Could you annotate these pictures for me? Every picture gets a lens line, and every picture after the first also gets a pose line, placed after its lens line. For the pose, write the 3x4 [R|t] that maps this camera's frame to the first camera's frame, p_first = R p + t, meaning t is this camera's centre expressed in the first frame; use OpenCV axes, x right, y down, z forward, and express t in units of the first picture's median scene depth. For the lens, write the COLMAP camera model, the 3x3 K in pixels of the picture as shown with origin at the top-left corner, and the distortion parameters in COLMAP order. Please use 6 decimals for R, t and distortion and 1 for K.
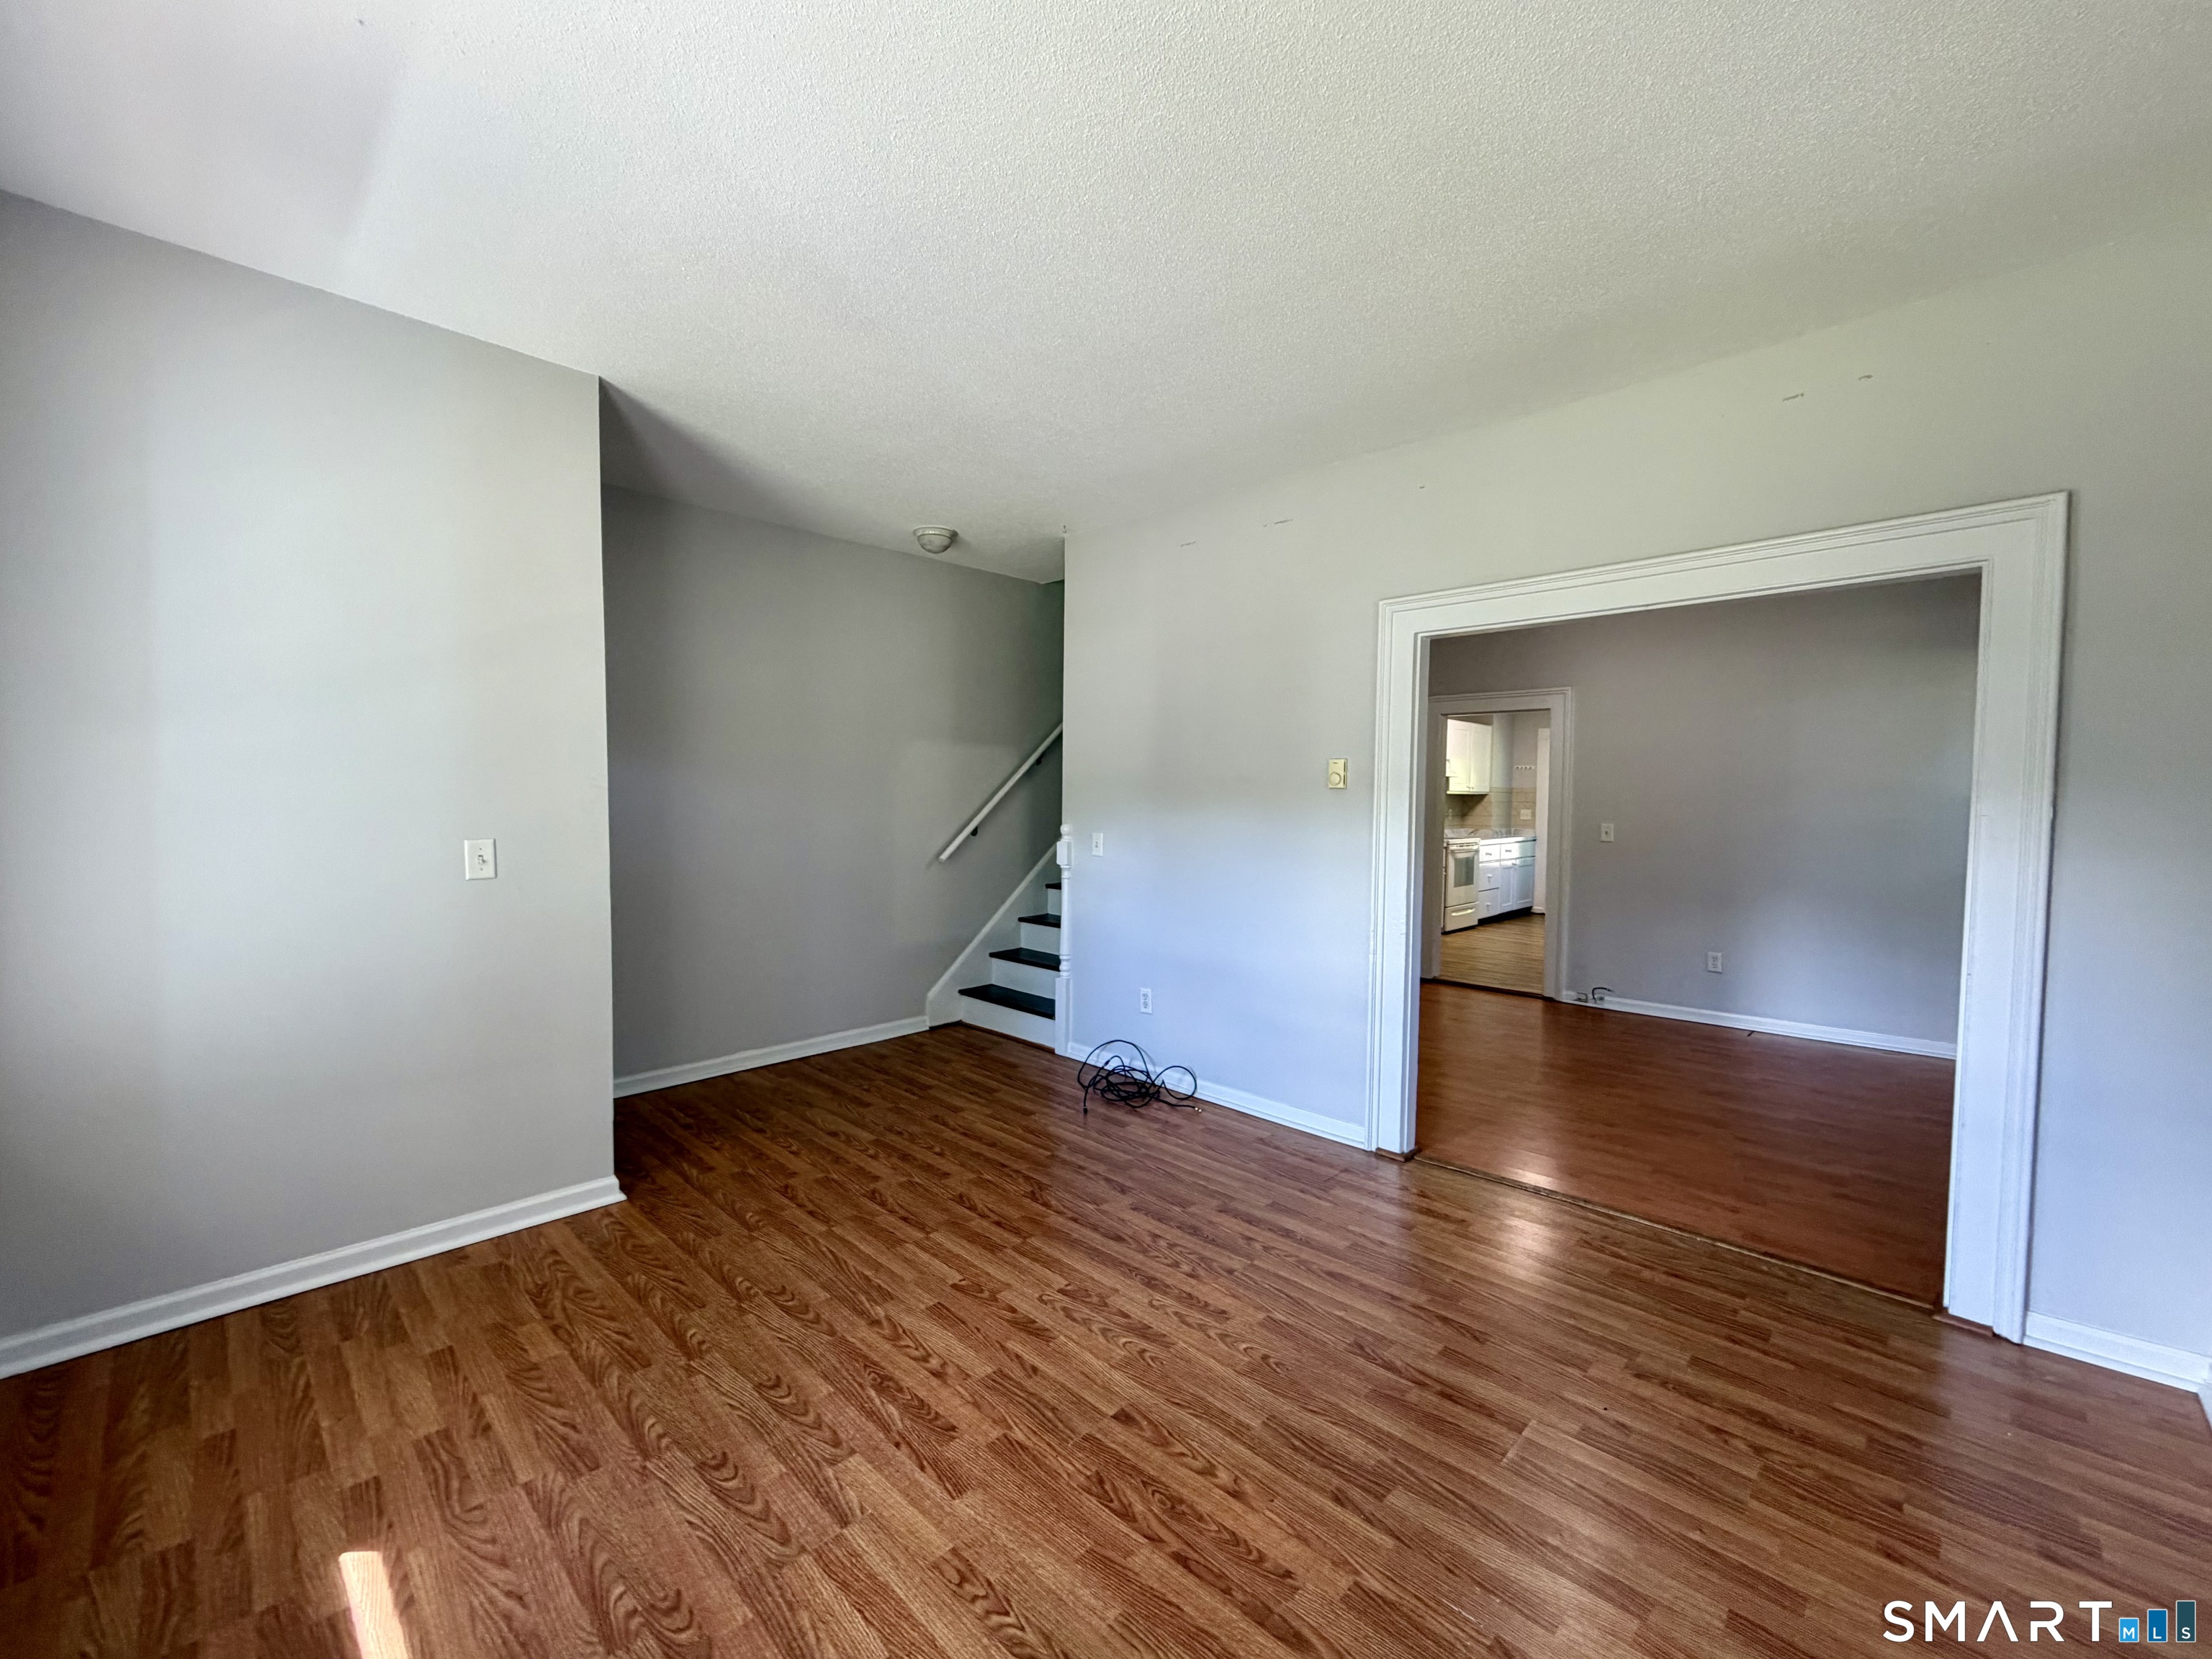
lens RADIAL K [[907.9, 0, 1091.5], [0, 907.9, 828.2], [0, 0, 1]] dist [-0.001327, -0.000202]
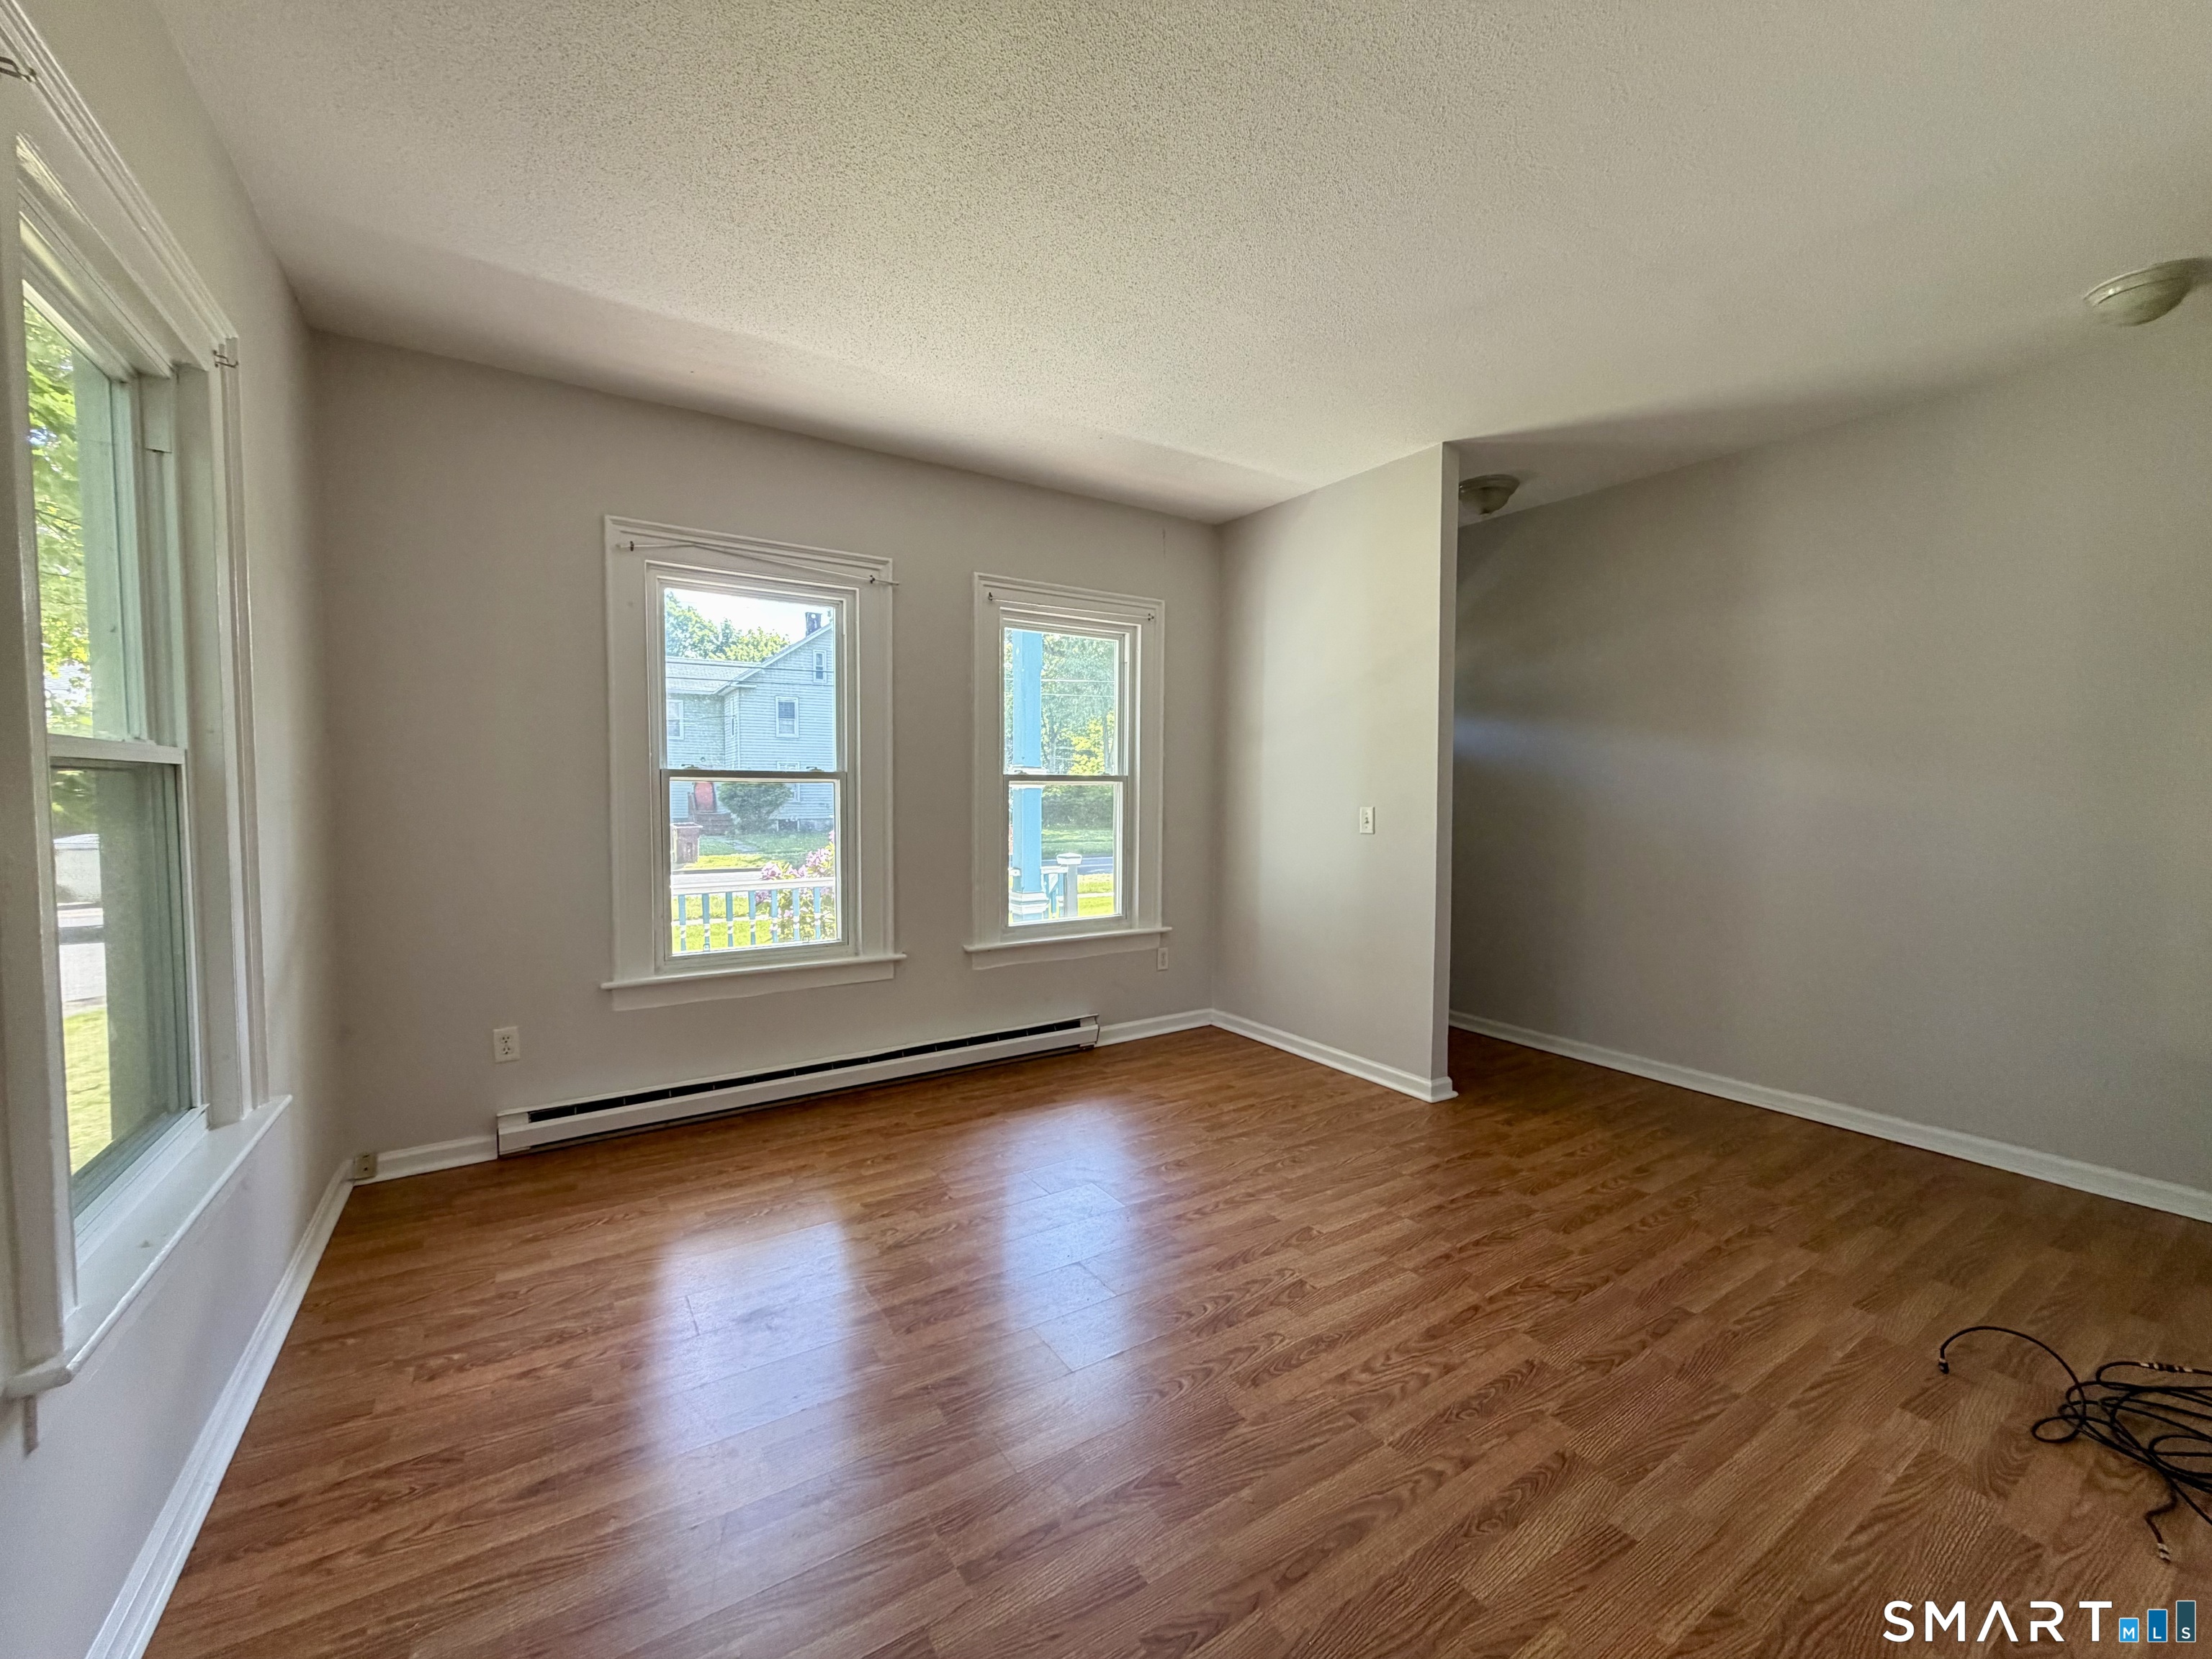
lens RADIAL K [[877.6, 0, 1102.1], [0, 877.6, 833.8], [0, 0, 1]] dist [-0.000204, -0.000235]
pose [[-0.213897, 0.040712, -0.976007, 0.822738], [-0.040801, 0.997887, 0.050566, 0.001730], [0.976004, 0.050638, -0.211784, 0.890864]]
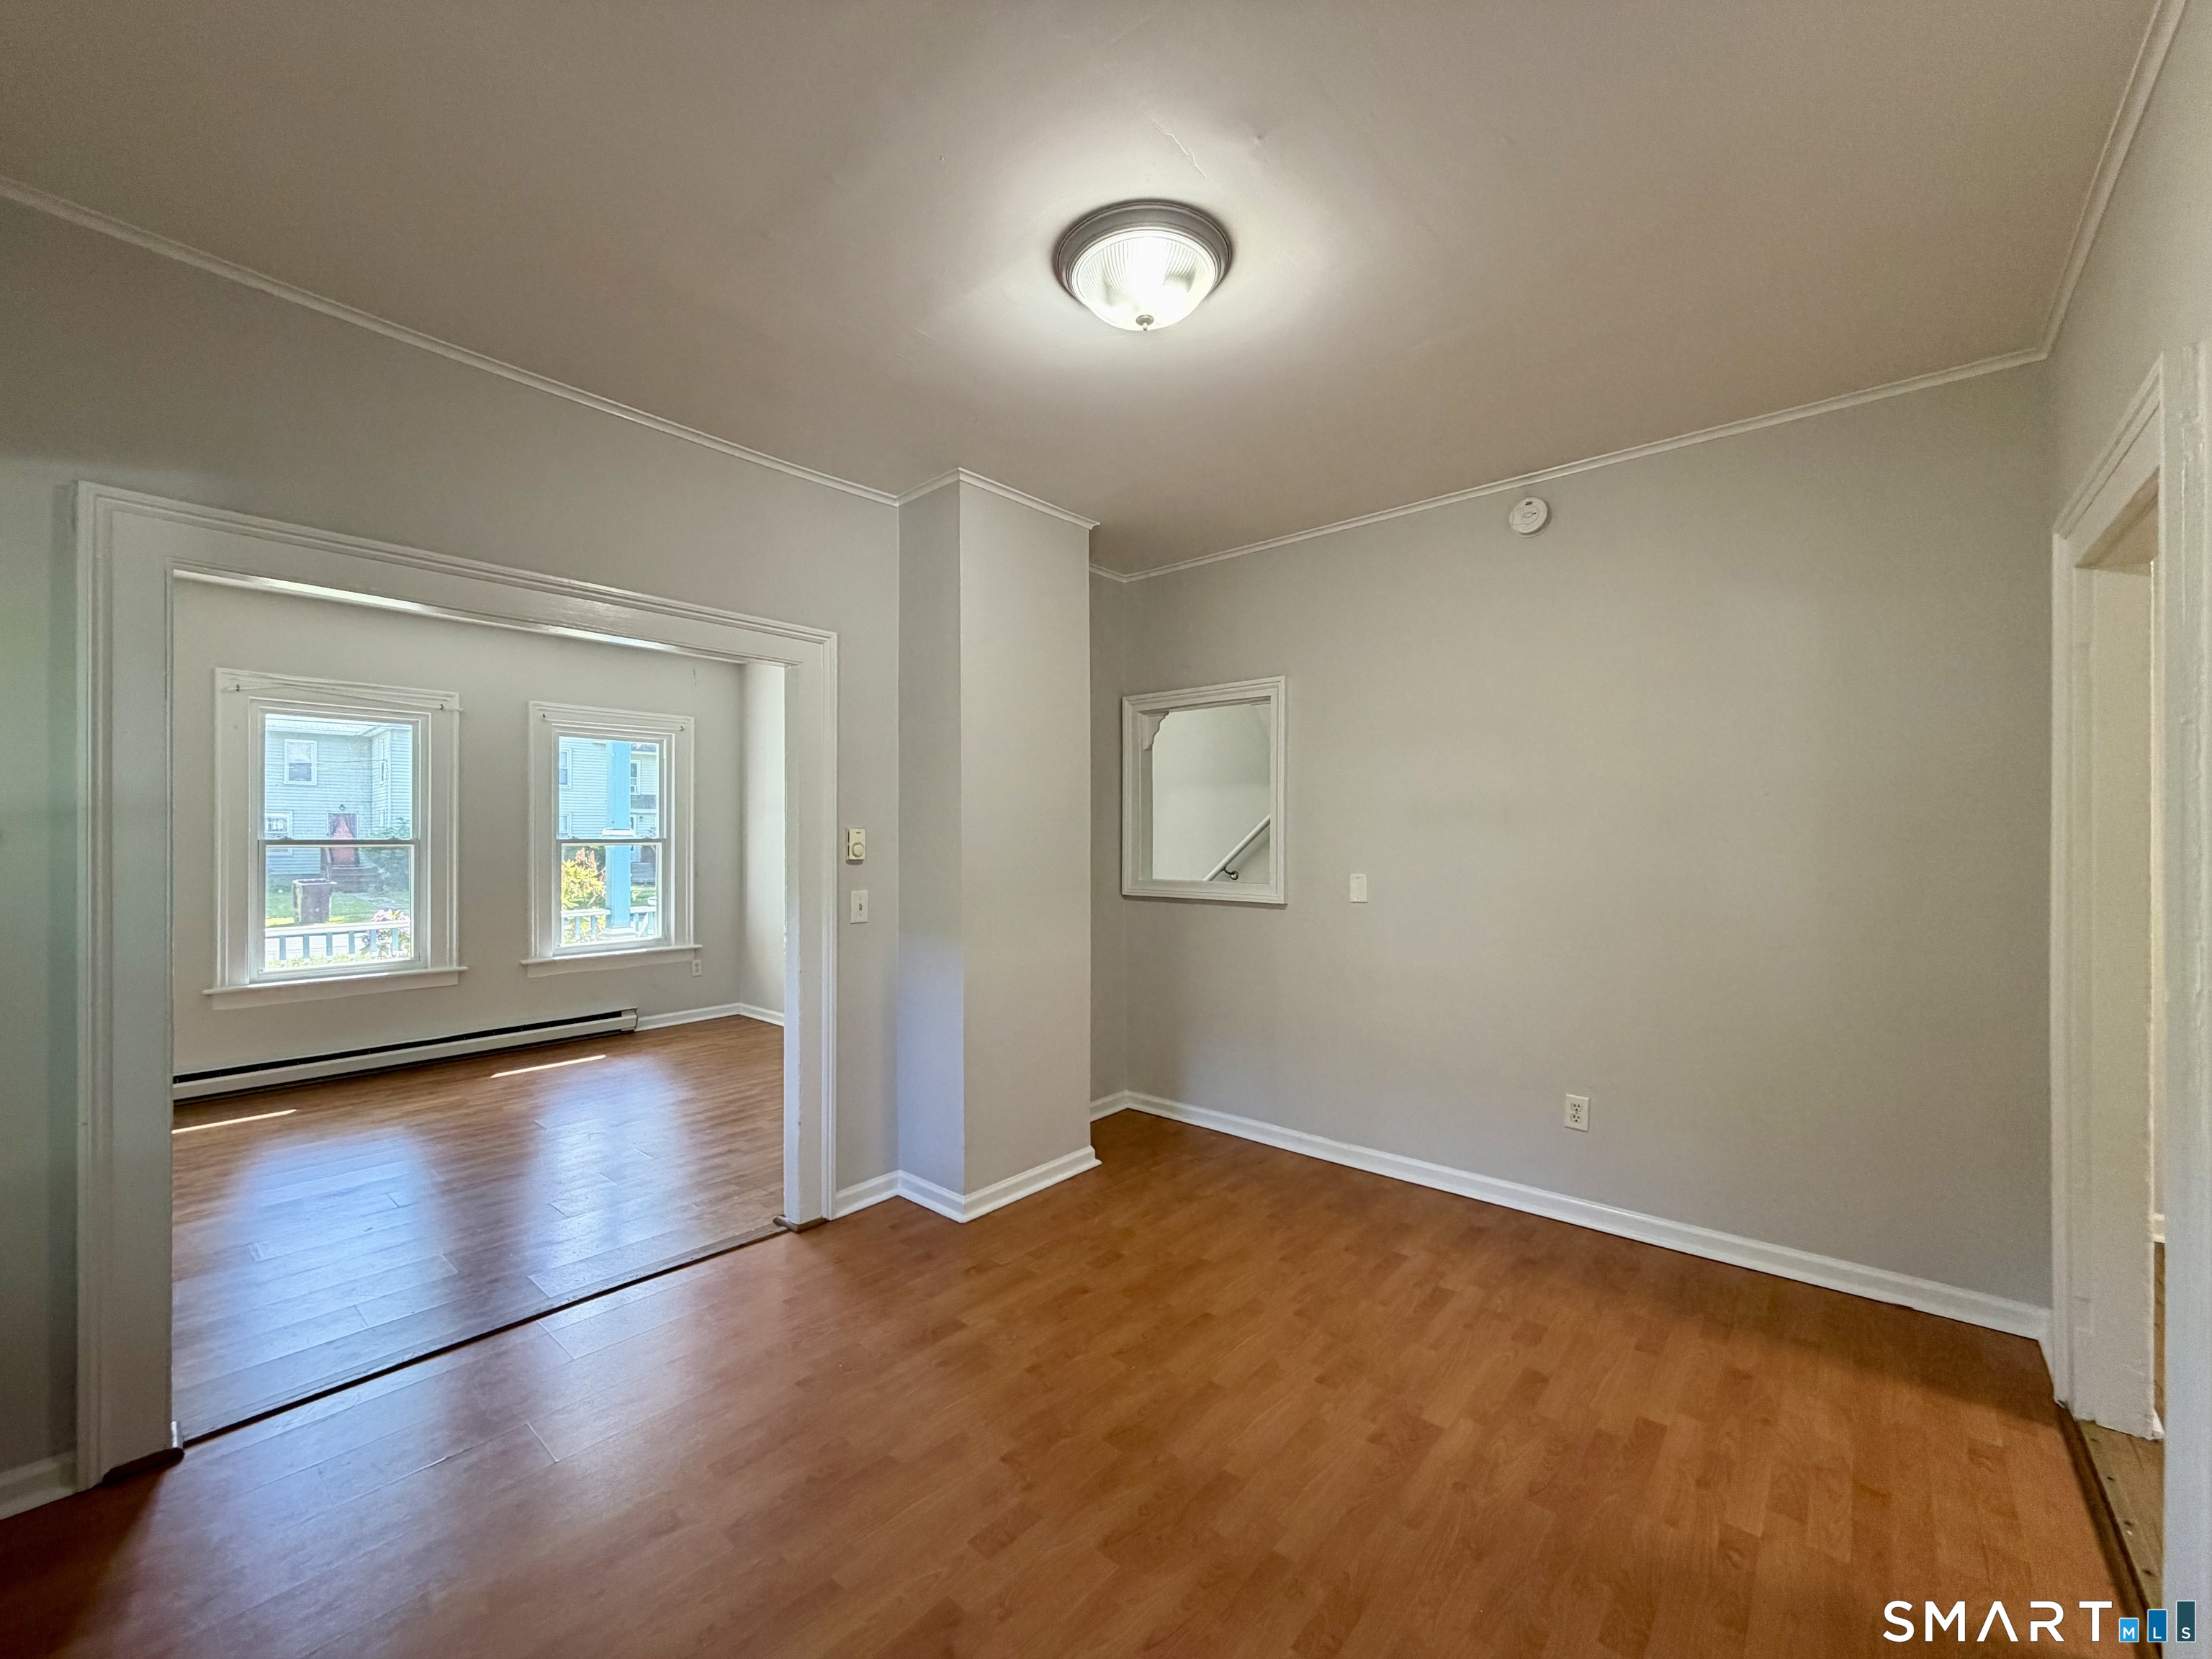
lens RADIAL K [[877.6, 0, 1102.1], [0, 877.6, 833.8], [0, 0, 1]] dist [-0.000204, -0.000235]
pose [[0.066832, -0.011526, -0.997698, 1.608419], [-0.034231, 0.999318, -0.013837, -0.045030], [0.997177, 0.035077, 0.066392, 1.581333]]
